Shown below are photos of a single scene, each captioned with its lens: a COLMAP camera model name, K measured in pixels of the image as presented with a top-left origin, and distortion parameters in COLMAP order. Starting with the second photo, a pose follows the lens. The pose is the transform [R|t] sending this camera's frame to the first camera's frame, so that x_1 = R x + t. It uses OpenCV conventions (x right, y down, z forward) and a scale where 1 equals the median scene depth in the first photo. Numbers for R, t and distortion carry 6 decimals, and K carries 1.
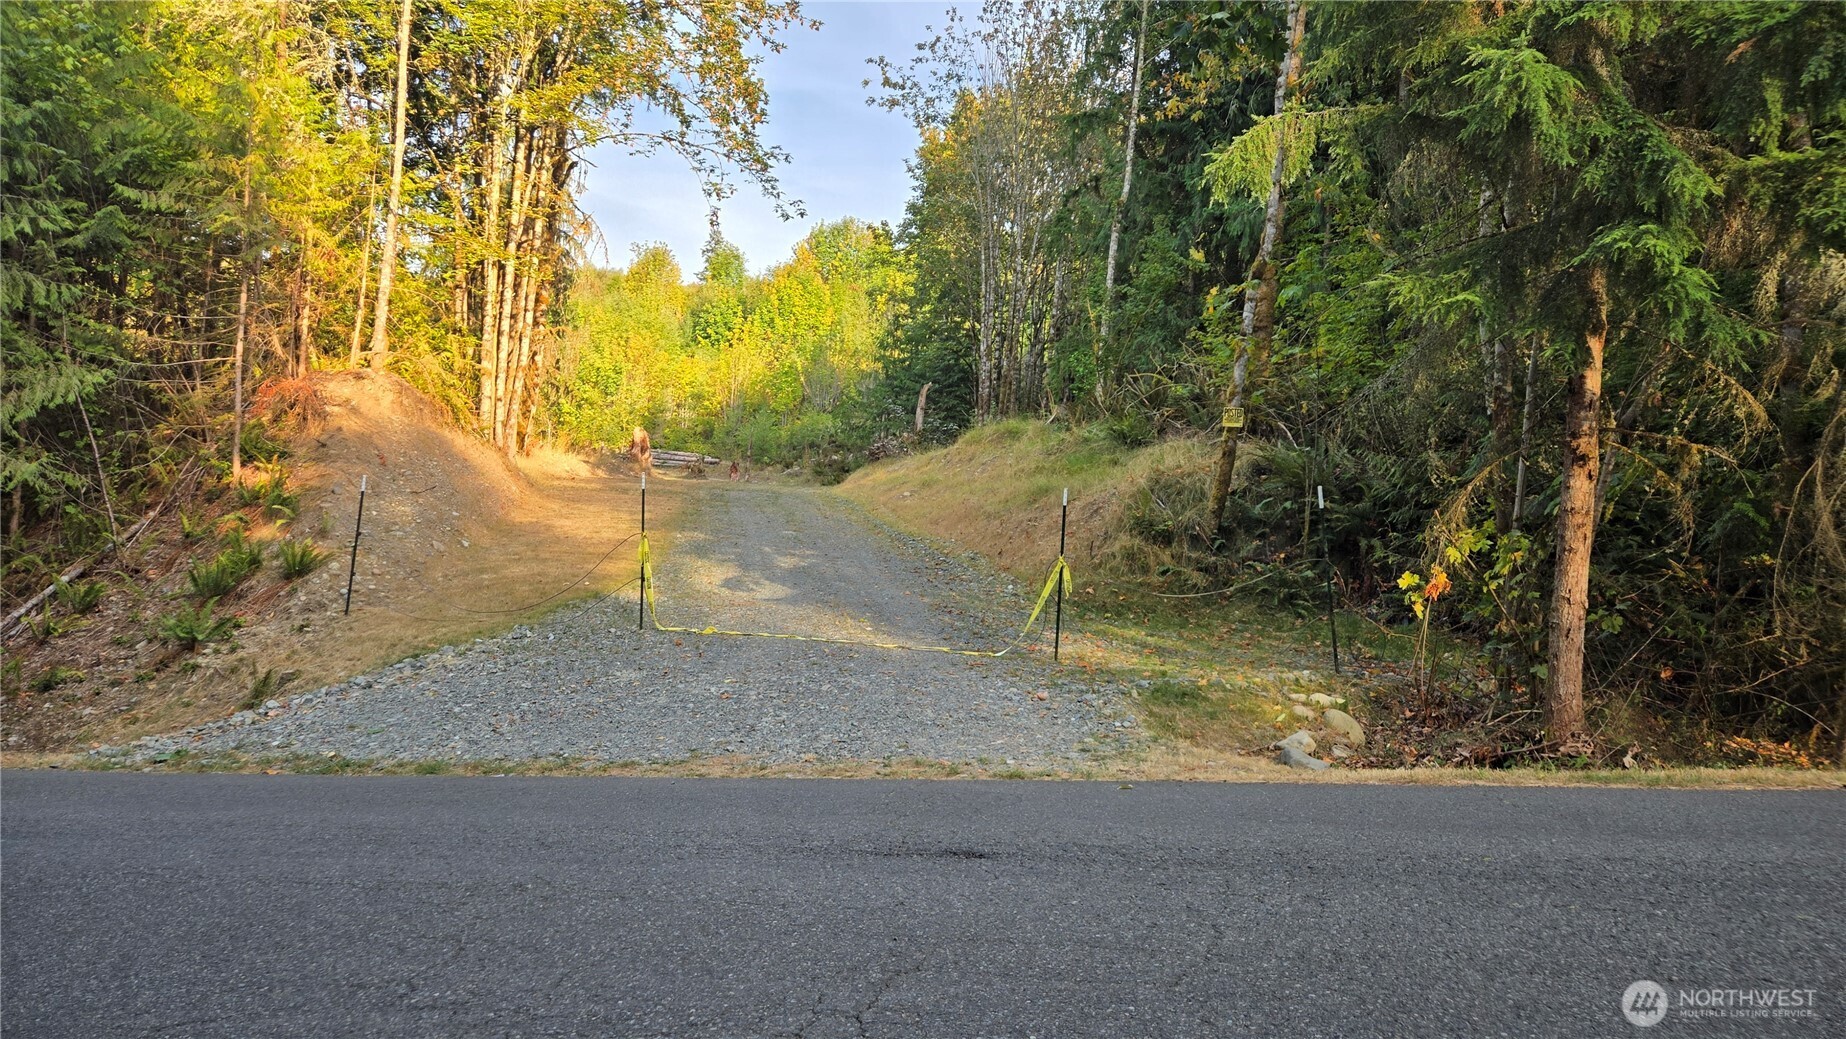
lens RADIAL K [[1242.0, 0, 923.0], [0, 1242.0, 519.5], [0, 0, 1]] dist [0.088352, -0.081624]
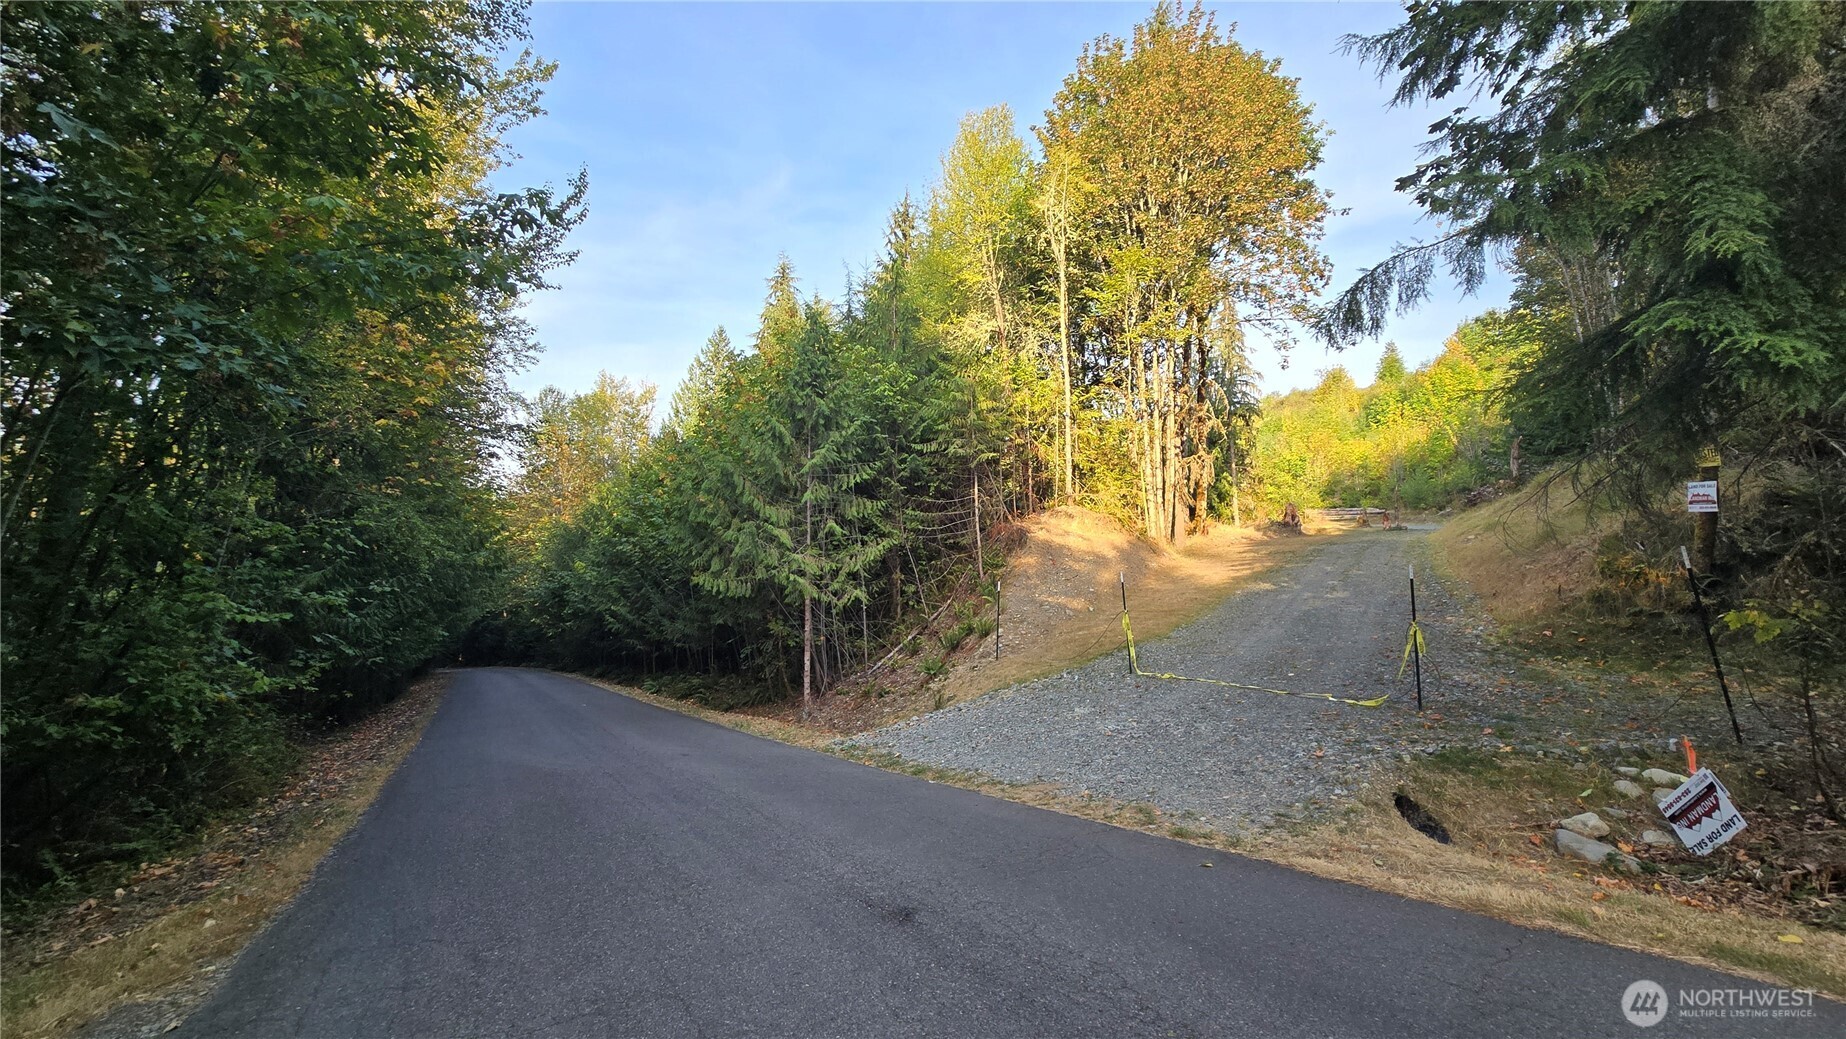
lens RADIAL K [[767.5, 0, 921.4], [0, 767.5, 508.9], [0, 0, 1]] dist [0.002439, 0.000308]
pose [[0.726357, -0.131899, -0.674543, 0.048376], [0.085369, 0.991127, -0.101877, -0.007416], [0.681995, 0.016414, 0.731172, 0.023847]]
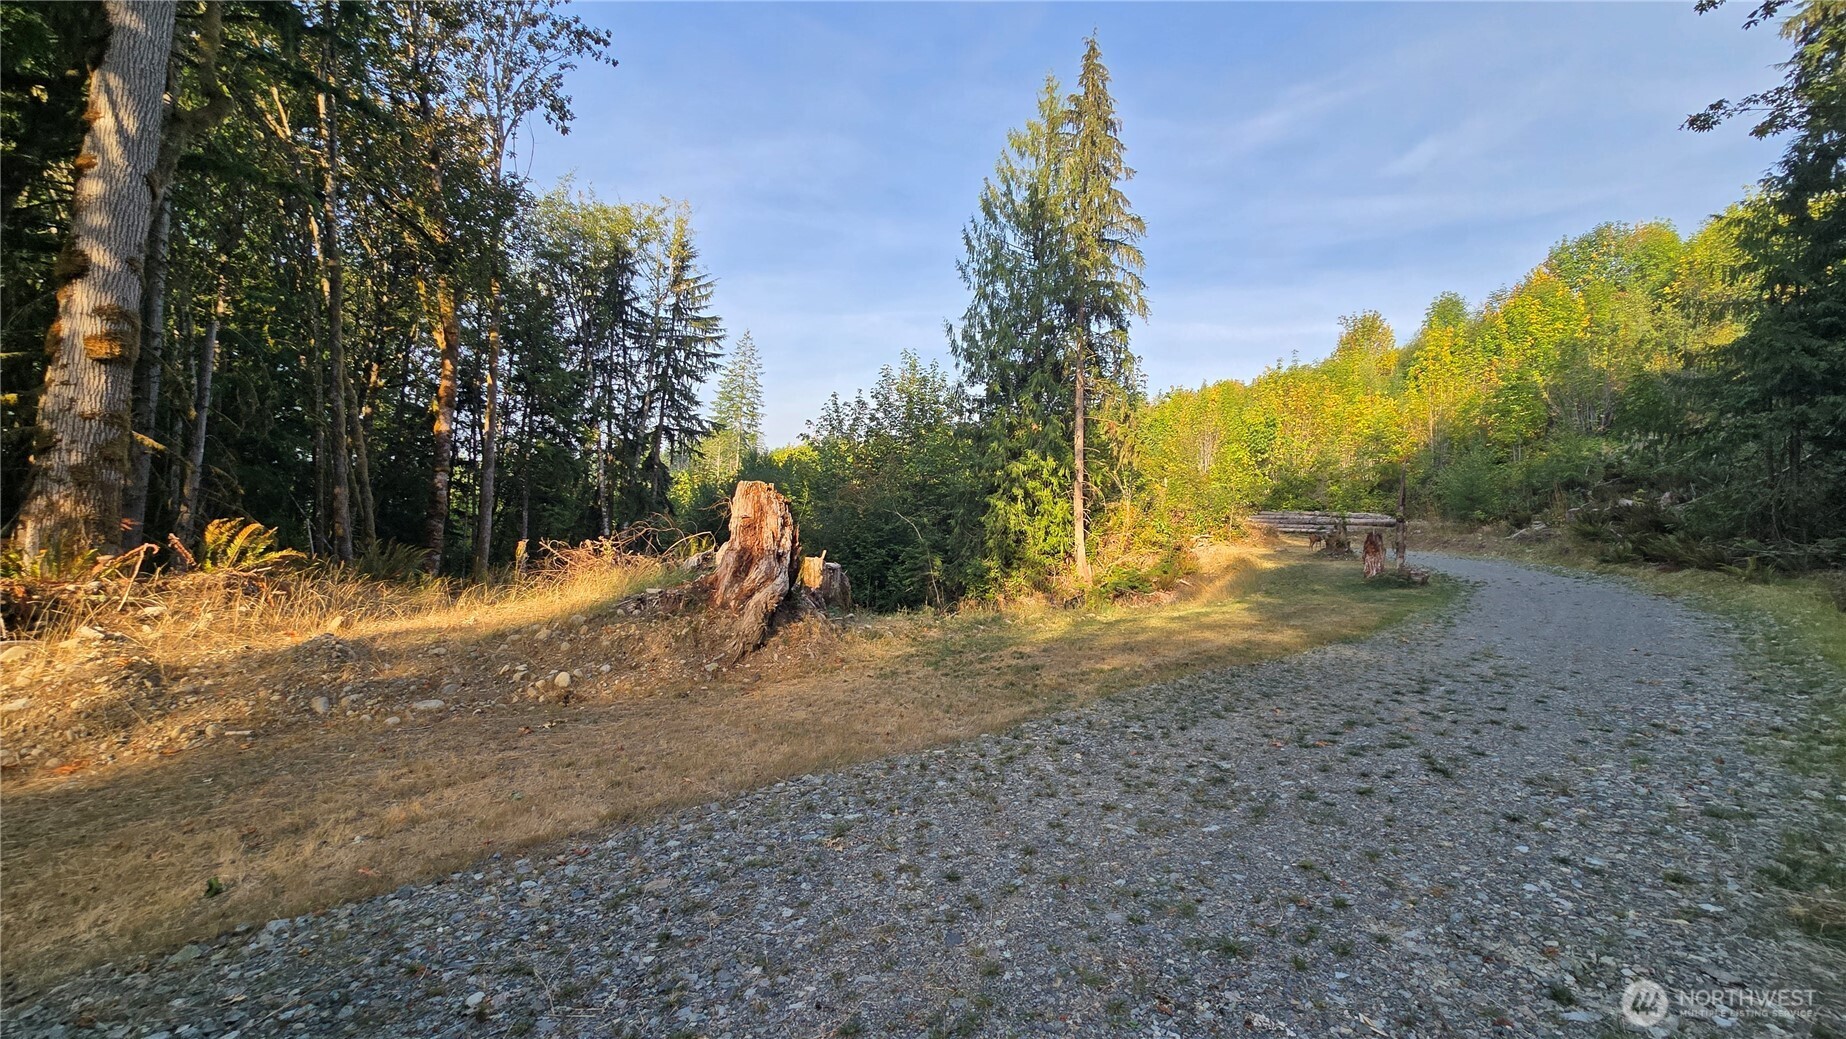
lens RADIAL K [[754.8, 0, 916.8], [0, 754.8, 509.6], [0, 0, 1]] dist [0.002539, 0.000627]
pose [[0.687419, -0.082820, -0.721523, -0.051575], [0.037758, 0.996209, -0.078377, -0.036775], [0.725279, 0.026635, 0.687940, 0.616418]]
